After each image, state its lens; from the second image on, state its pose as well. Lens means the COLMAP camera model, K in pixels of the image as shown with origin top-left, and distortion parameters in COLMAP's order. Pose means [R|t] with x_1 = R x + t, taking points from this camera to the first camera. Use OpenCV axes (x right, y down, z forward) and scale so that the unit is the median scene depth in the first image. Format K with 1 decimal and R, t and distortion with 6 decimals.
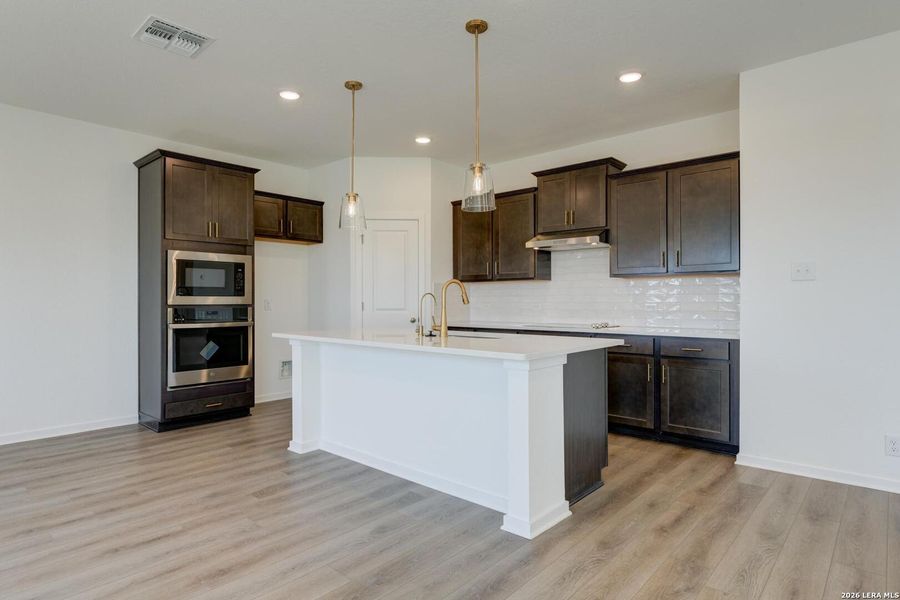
lens RADIAL K [[495.4, 0, 445.6], [0, 495.4, 296.0], [0, 0, 1]] dist [-0.007161, -0.000602]
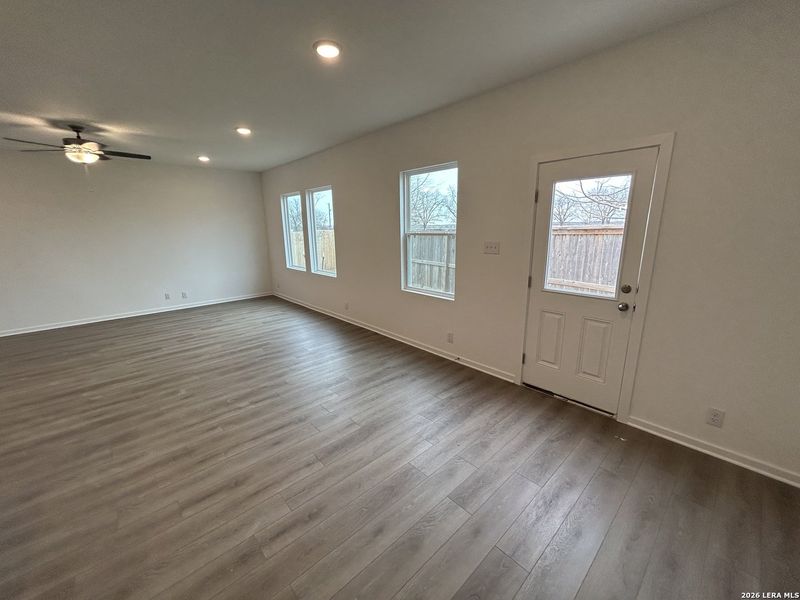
lens RADIAL K [[325.8, 0, 400.0], [0, 325.8, 300.0], [0, 0, 1]] dist [0.000594, -0.000685]
pose [[-0.994840, -0.004926, 0.101334, -0.649333], [0.017043, 0.976512, 0.214789, -0.093907], [-0.100012, 0.215408, -0.971389, 0.923955]]
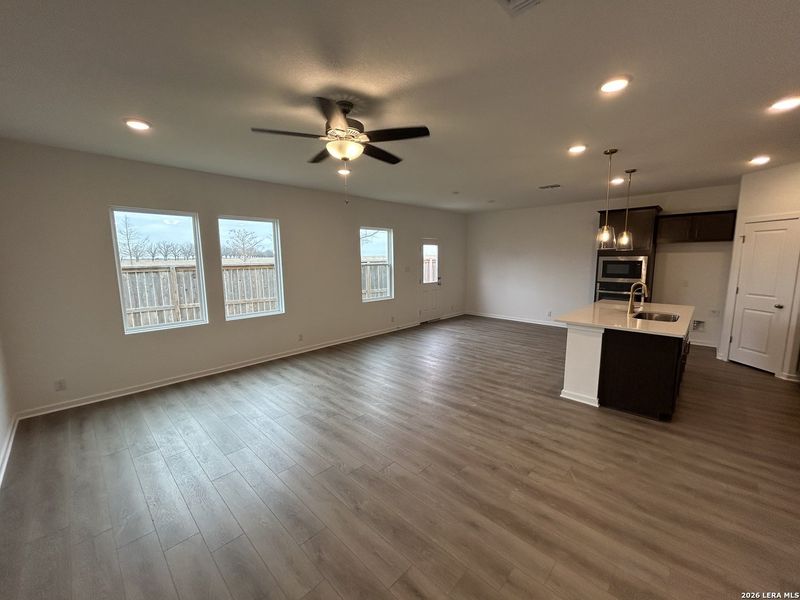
lens RADIAL K [[323.4, 0, 402.4], [0, 323.4, 300.8], [0, 0, 1]] dist [0.000741, -0.000317]
pose [[-0.028616, 0.136162, -0.990273, 0.943732], [0.019319, 0.990569, 0.135644, -0.112228], [0.999404, -0.015250, -0.030977, 0.156007]]
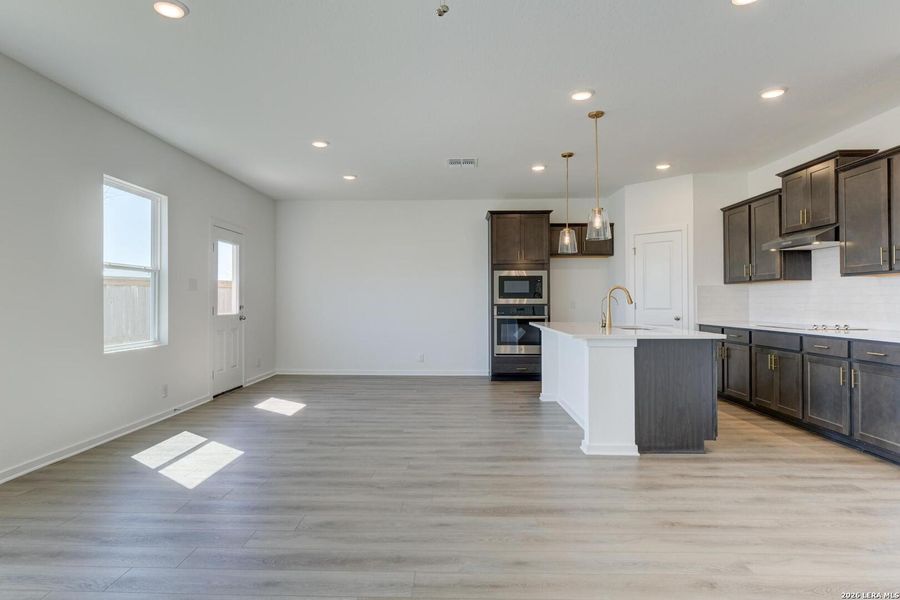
lens RADIAL K [[495.4, 0, 445.6], [0, 495.4, 296.0], [0, 0, 1]] dist [-0.007161, -0.000602]
pose [[0.647089, -0.008050, -0.762372, 0.599748], [0.008698, 0.999957, -0.003175, -0.004928], [0.762364, -0.004577, 0.647132, -0.195742]]
